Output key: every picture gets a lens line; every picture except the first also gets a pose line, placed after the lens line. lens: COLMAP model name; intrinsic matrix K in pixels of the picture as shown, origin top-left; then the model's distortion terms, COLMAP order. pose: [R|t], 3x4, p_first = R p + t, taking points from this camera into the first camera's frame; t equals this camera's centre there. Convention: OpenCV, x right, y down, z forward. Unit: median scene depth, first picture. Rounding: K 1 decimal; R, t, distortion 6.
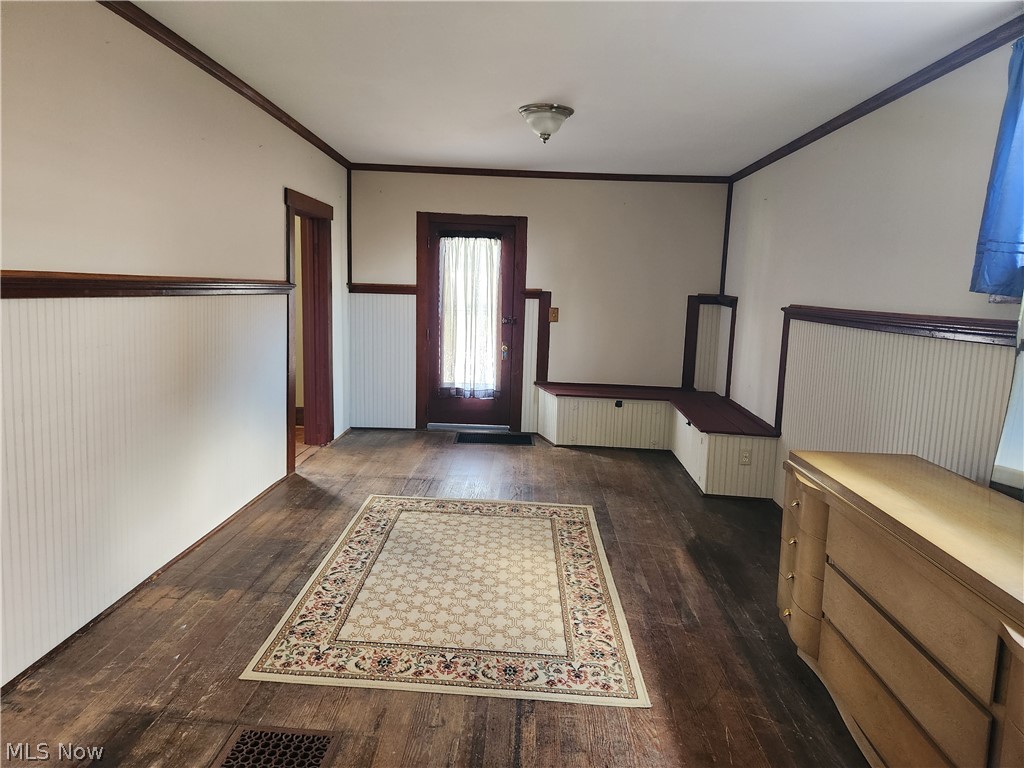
lens RADIAL K [[685.6, 0, 515.5], [0, 685.6, 386.1], [0, 0, 1]] dist [0.046099, -0.029587]
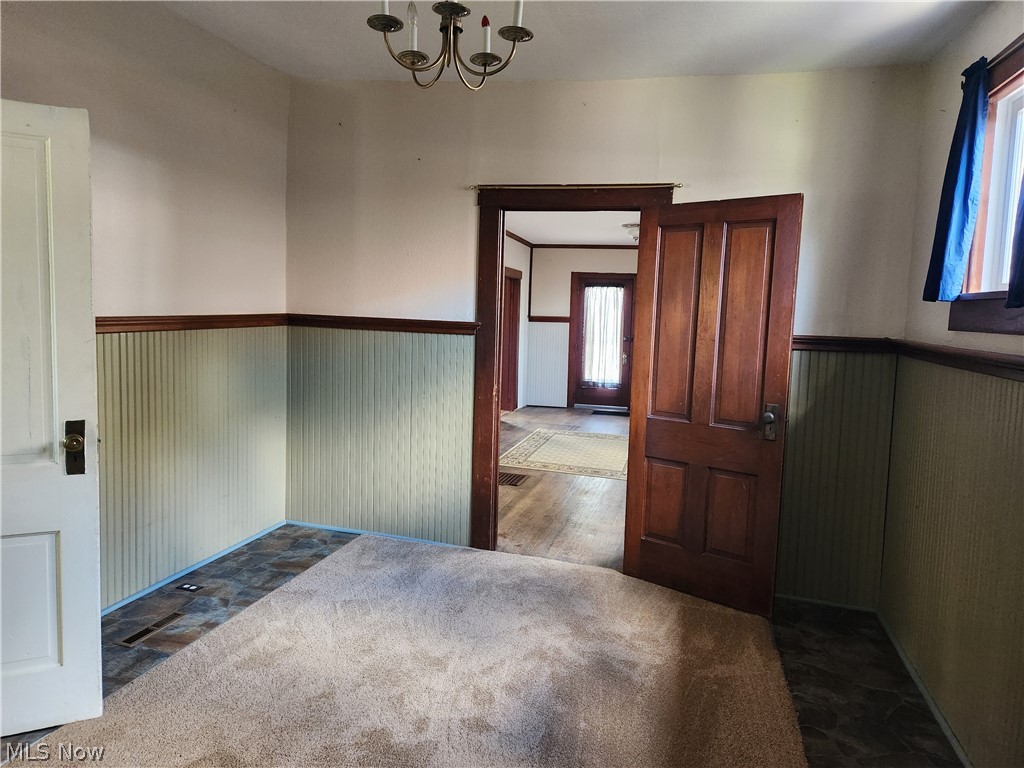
lens RADIAL K [[685.6, 0, 508.0], [0, 685.6, 382.5], [0, 0, 1]] dist [0.046099, -0.029587]
pose [[0.969260, 0.019634, -0.245252, 0.112599], [-0.033649, 0.998023, -0.053087, 0.096815], [0.243725, 0.059708, 0.968005, -0.579280]]
